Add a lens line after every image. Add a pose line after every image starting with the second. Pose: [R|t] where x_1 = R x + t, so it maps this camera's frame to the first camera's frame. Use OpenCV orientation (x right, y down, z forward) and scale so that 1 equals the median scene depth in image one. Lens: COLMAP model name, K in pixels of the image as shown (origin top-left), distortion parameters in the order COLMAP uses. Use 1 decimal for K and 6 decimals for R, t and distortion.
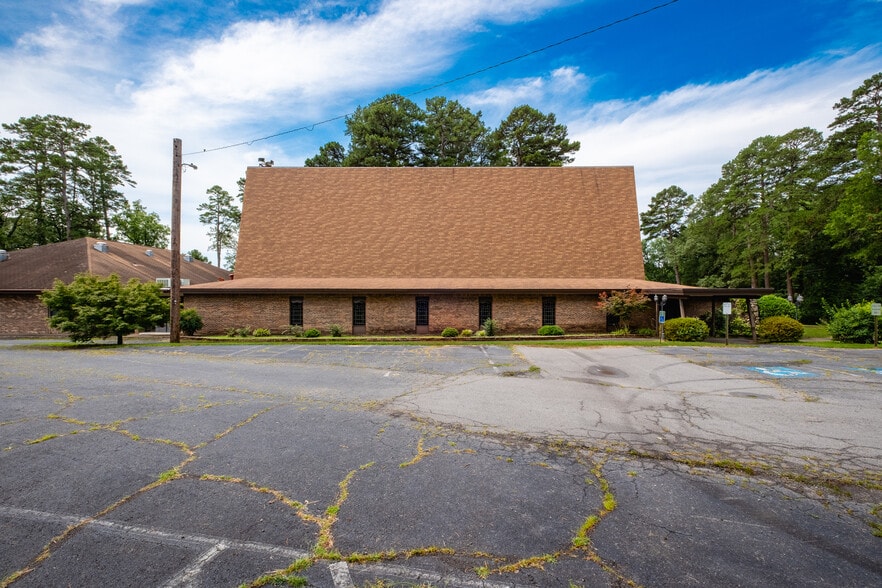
lens RADIAL K [[385.3, 0, 448.0], [0, 385.3, 290.3], [0, 0, 1]] dist [-0.001520, 0.000927]
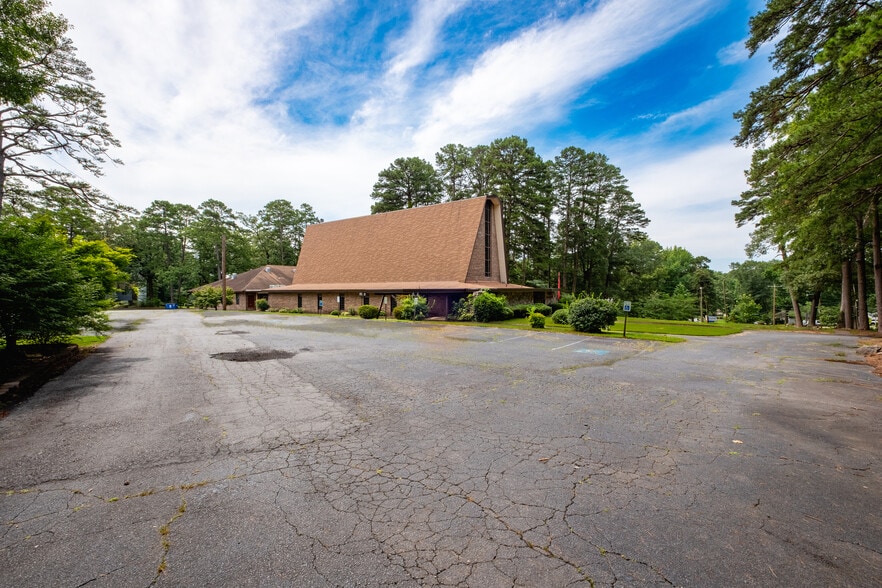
lens RADIAL K [[385.3, 0, 465.3], [0, 385.3, 292.2], [0, 0, 1]] dist [-0.001520, 0.000927]
pose [[0.844127, -0.003576, -0.536131, 1.193974], [0.010892, 0.999886, 0.010480, -0.002214], [0.536033, -0.014686, 0.844069, -0.182469]]
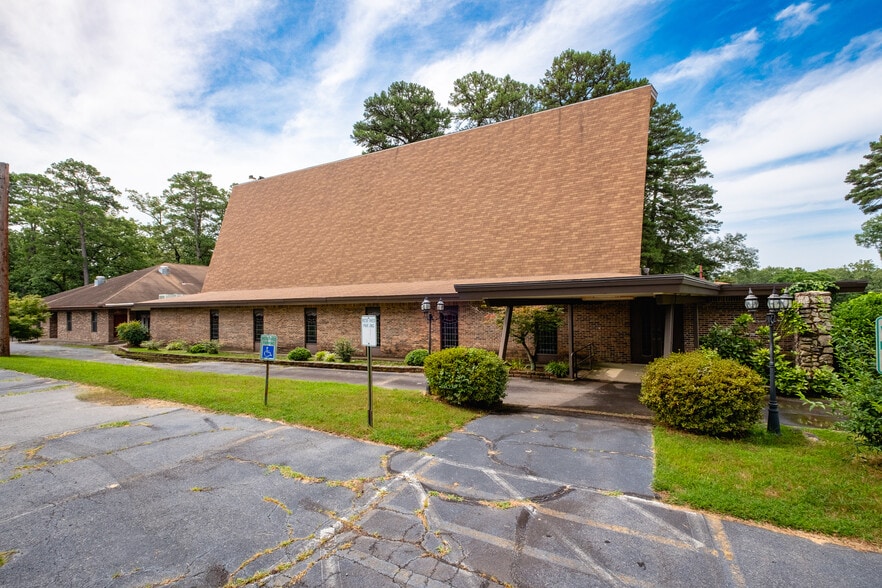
lens RADIAL K [[385.3, 0, 440.6], [0, 385.3, 294.1], [0, 0, 1]] dist [-0.001520, 0.000927]
pose [[0.893059, -0.028545, -0.449033, 0.471407], [0.021611, 0.999555, -0.020562, 0.008490], [0.449420, 0.008660, 0.893279, 0.337984]]
